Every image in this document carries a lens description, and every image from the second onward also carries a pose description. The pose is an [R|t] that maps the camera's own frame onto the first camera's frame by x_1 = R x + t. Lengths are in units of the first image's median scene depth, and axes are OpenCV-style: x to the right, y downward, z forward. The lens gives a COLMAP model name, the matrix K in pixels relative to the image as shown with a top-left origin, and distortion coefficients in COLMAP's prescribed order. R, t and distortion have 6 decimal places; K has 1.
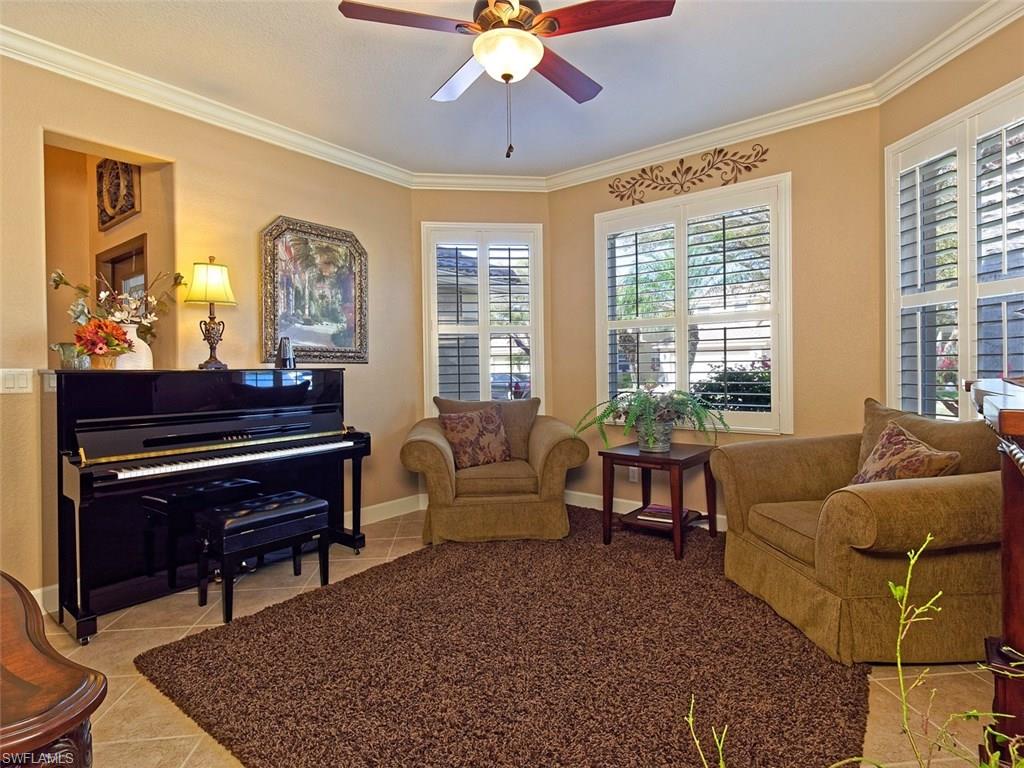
lens RADIAL K [[554.9, 0, 509.4], [0, 554.9, 374.1], [0, 0, 1]] dist [0.022809, -0.006824]
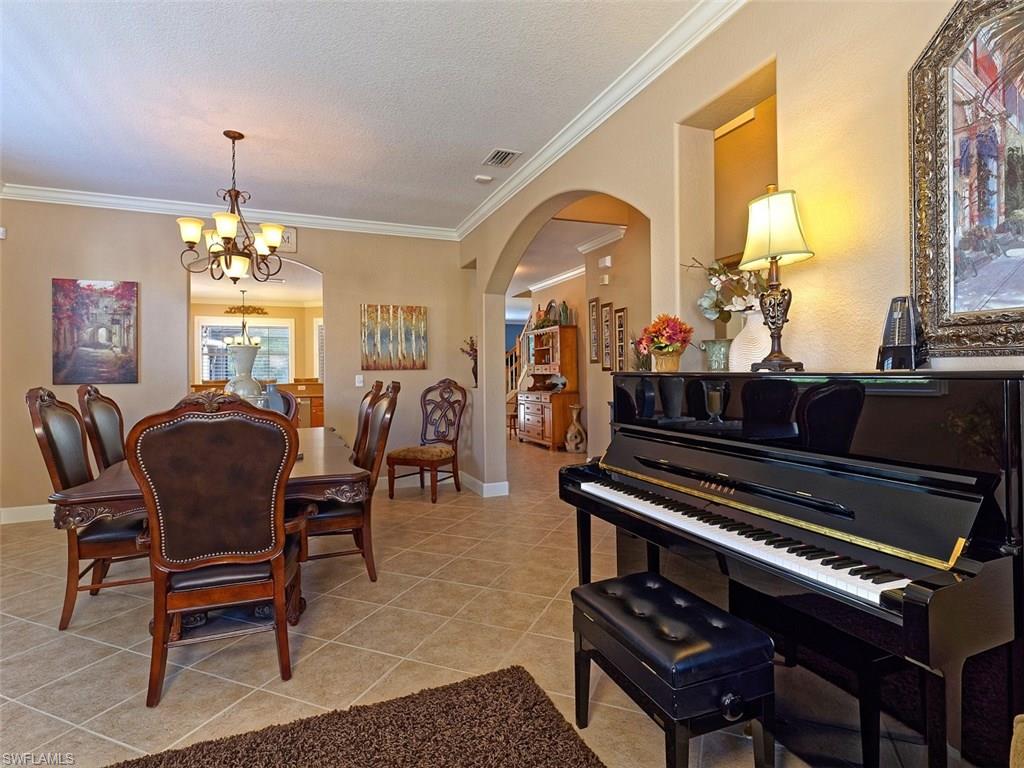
lens RADIAL K [[554.9, 0, 524.6], [0, 554.9, 370.3], [0, 0, 1]] dist [0.022809, -0.006824]
pose [[-0.483662, 0.007362, -0.875224, 0.105756], [0.001843, 0.999971, 0.007393, -0.012702], [0.875253, 0.001963, -0.483661, 0.895668]]
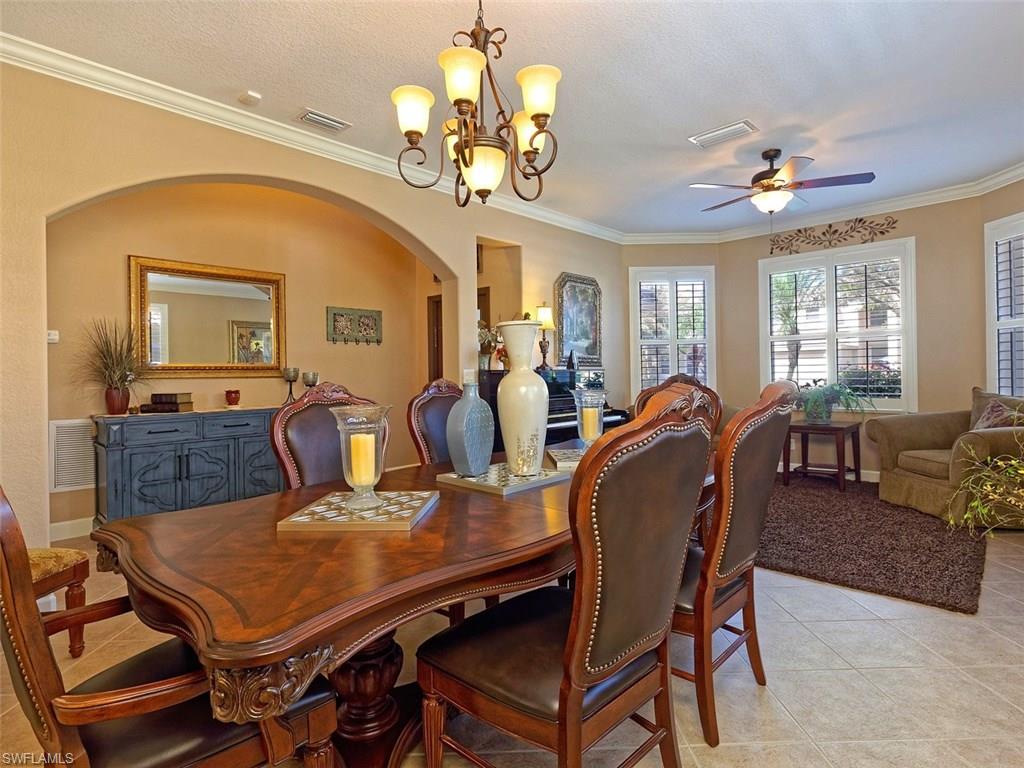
lens RADIAL K [[554.9, 0, 510.6], [0, 554.9, 373.6], [0, 0, 1]] dist [0.022809, -0.006824]
pose [[0.996142, -0.004775, -0.087626, -0.414149], [0.003645, 0.999908, -0.013053, 0.019862], [0.087681, 0.012684, 0.996068, -0.544453]]
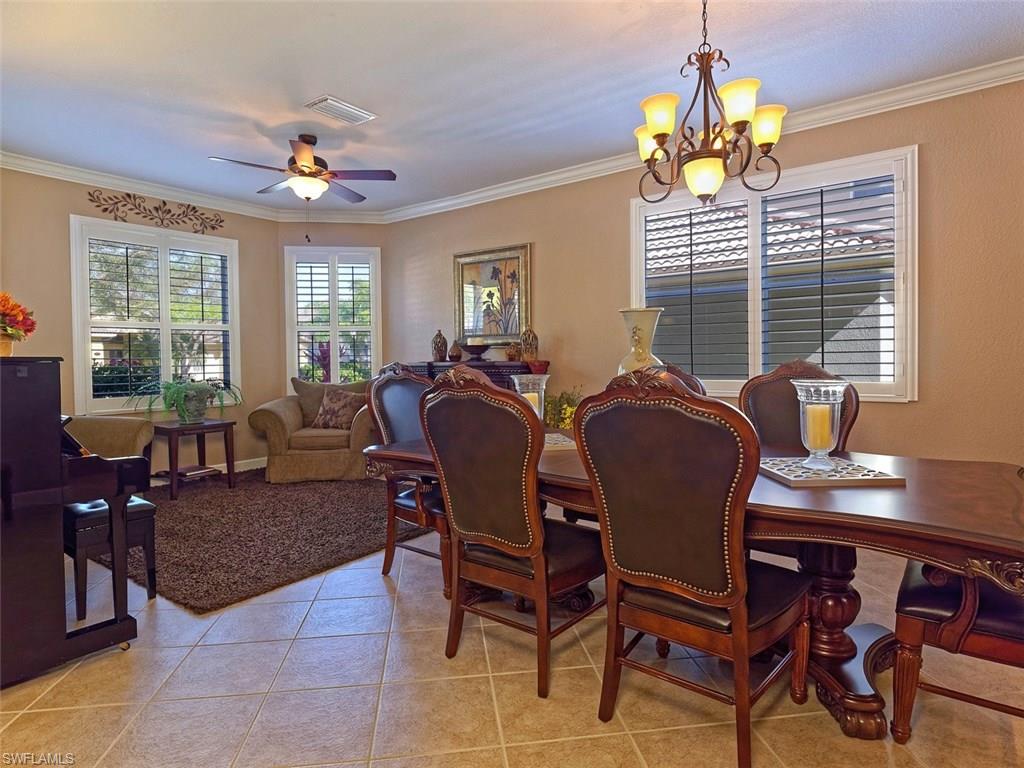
lens RADIAL K [[595.6, 0, 509.2], [0, 595.6, 376.4], [0, 0, 1]] dist [0.002527, -0.001734]
pose [[-0.051206, -0.020167, 0.998484, -1.183775], [0.027895, 0.999377, 0.021616, 0.015559], [-0.998298, 0.028960, -0.050611, 0.295198]]
